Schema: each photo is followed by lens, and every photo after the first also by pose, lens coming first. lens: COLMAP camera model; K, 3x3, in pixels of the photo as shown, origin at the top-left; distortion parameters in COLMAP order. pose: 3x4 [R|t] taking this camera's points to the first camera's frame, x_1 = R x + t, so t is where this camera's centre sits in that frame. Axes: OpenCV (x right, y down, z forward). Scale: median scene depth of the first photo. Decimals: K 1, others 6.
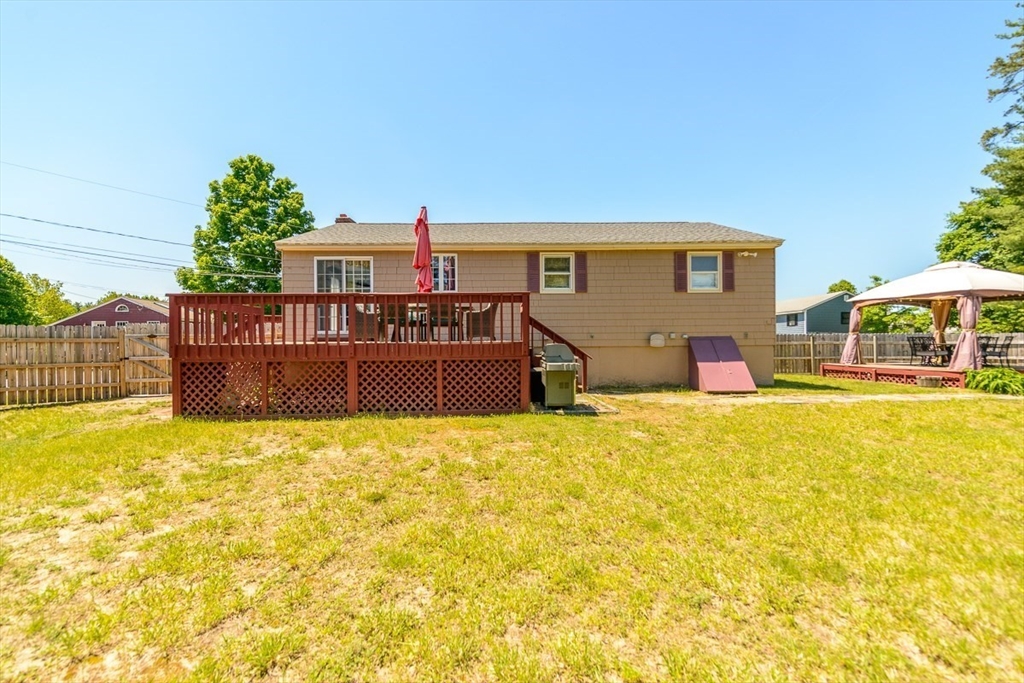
lens RADIAL K [[418.4, 0, 512.0], [0, 418.4, 341.5], [0, 0, 1]] dist [0.008664, 0.000052]
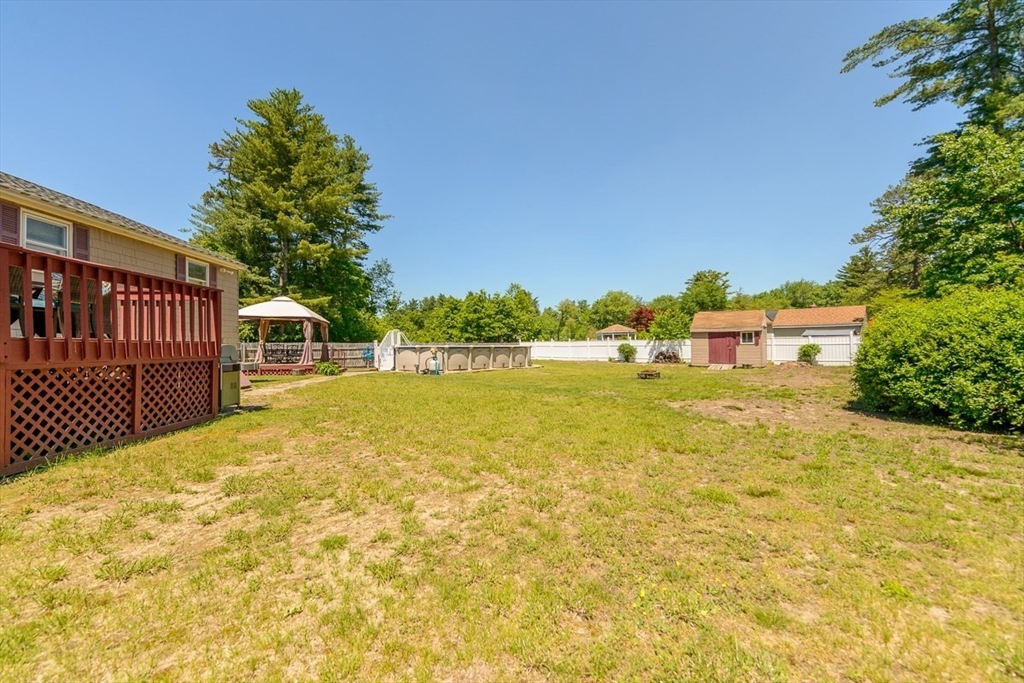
lens RADIAL K [[413.5, 0, 511.9], [0, 413.5, 343.6], [0, 0, 1]] dist [0.006735, -0.000743]
pose [[-0.036168, 0.016727, 0.999206, -0.612649], [0.000235, 0.999860, -0.016729, 0.013219], [-0.999346, -0.000370, -0.036167, 0.247741]]
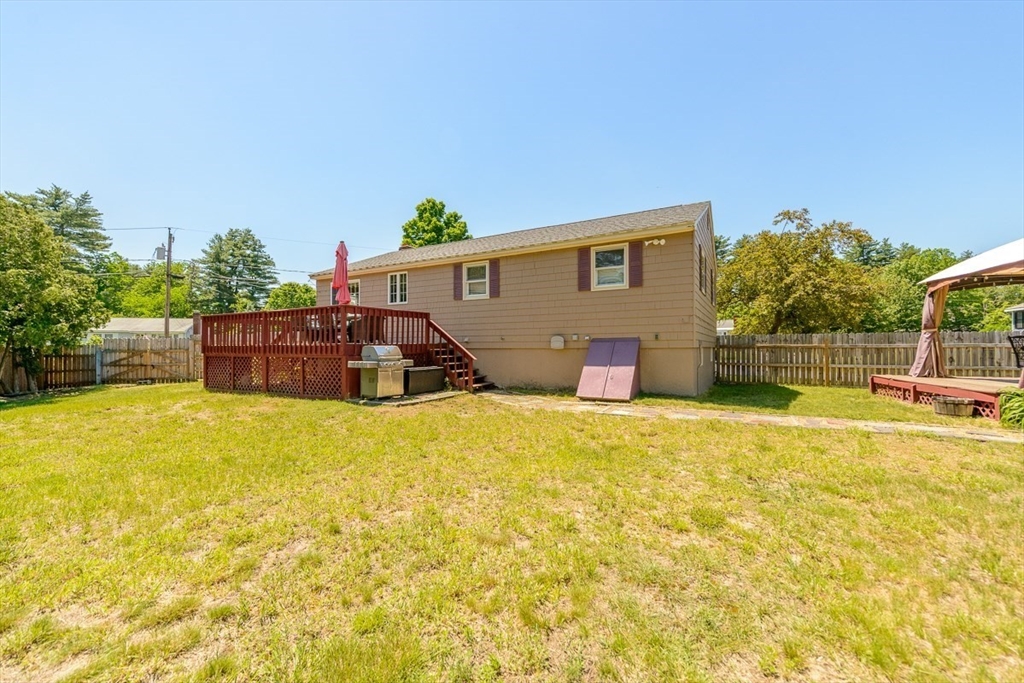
lens RADIAL K [[413.5, 0, 511.9], [0, 413.5, 343.6], [0, 0, 1]] dist [0.006735, -0.000743]
pose [[0.864494, -0.000502, -0.502643, 0.727933], [0.000725, 1.000000, 0.000248, -0.000687], [0.502643, -0.000579, 0.864494, 0.117643]]
